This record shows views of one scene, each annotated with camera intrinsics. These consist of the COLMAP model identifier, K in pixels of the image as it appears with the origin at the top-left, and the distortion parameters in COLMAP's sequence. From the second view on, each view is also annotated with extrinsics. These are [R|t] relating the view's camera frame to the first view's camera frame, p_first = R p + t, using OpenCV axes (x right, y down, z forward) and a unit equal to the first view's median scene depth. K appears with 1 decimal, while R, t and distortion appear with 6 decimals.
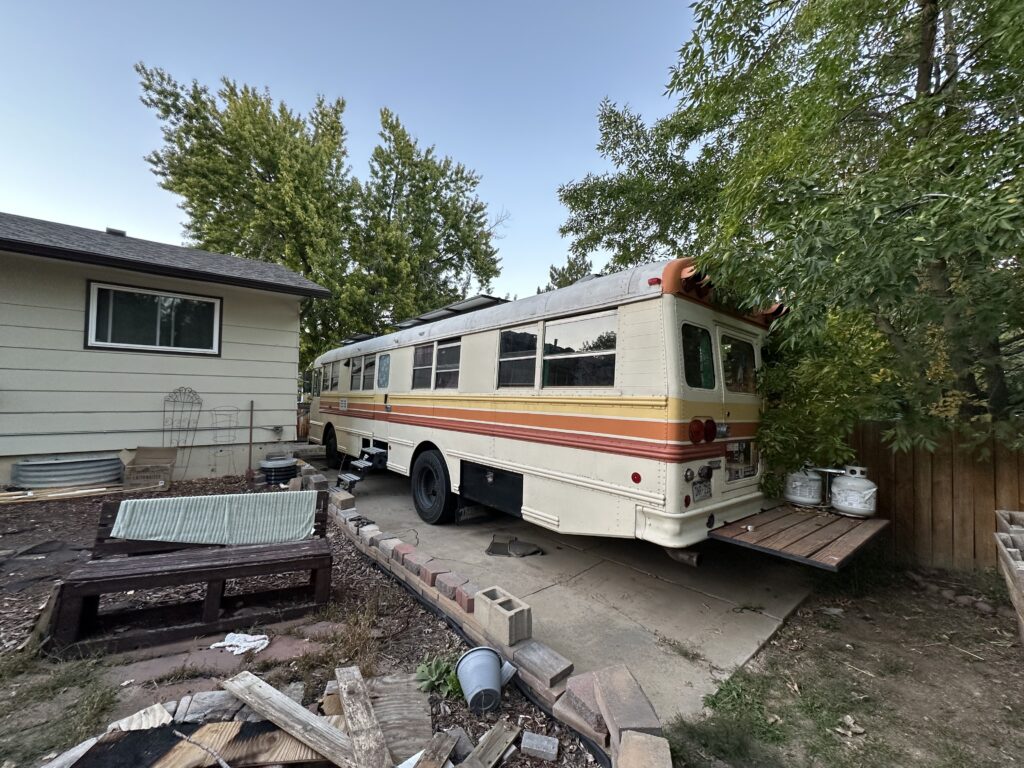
lens RADIAL K [[406.4, 0, 506.1], [0, 406.4, 387.5], [0, 0, 1]] dist [-0.004226, 0.000059]
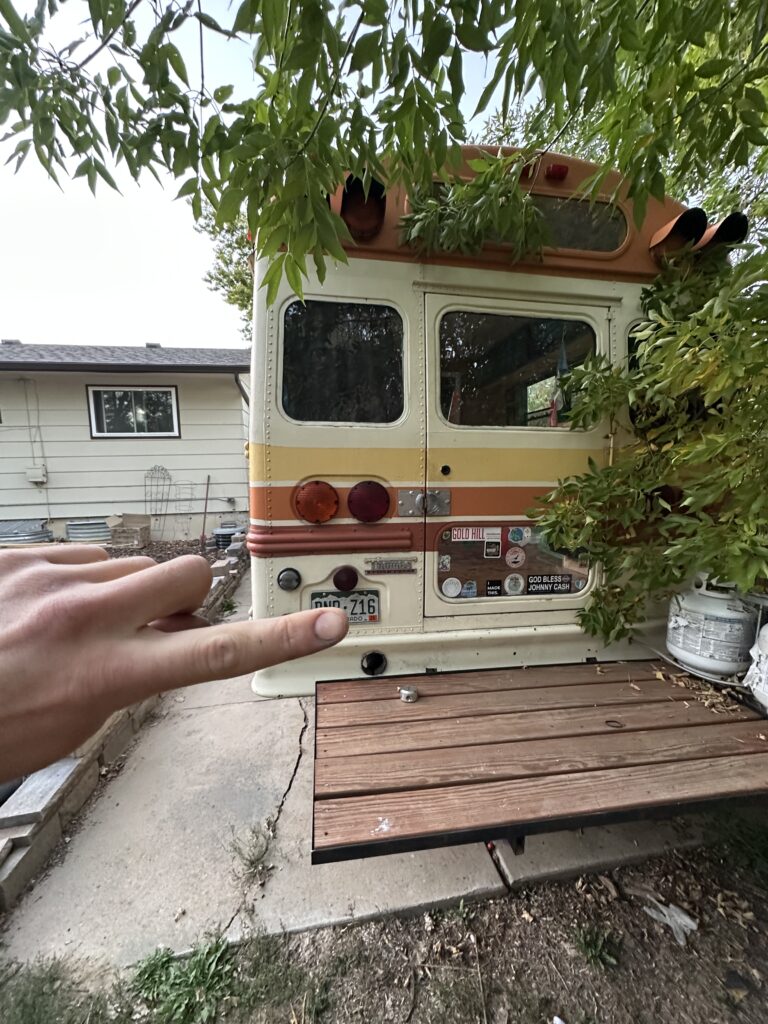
lens RADIAL K [[406.4, 0, 385.3], [0, 406.4, 512.5], [0, 0, 1]] dist [-0.004226, 0.000059]
pose [[0.862885, 0.018122, -0.505075, 0.436538], [0.045729, 0.992458, 0.113734, 0.033312], [0.503327, -0.121236, 0.855549, 0.305541]]
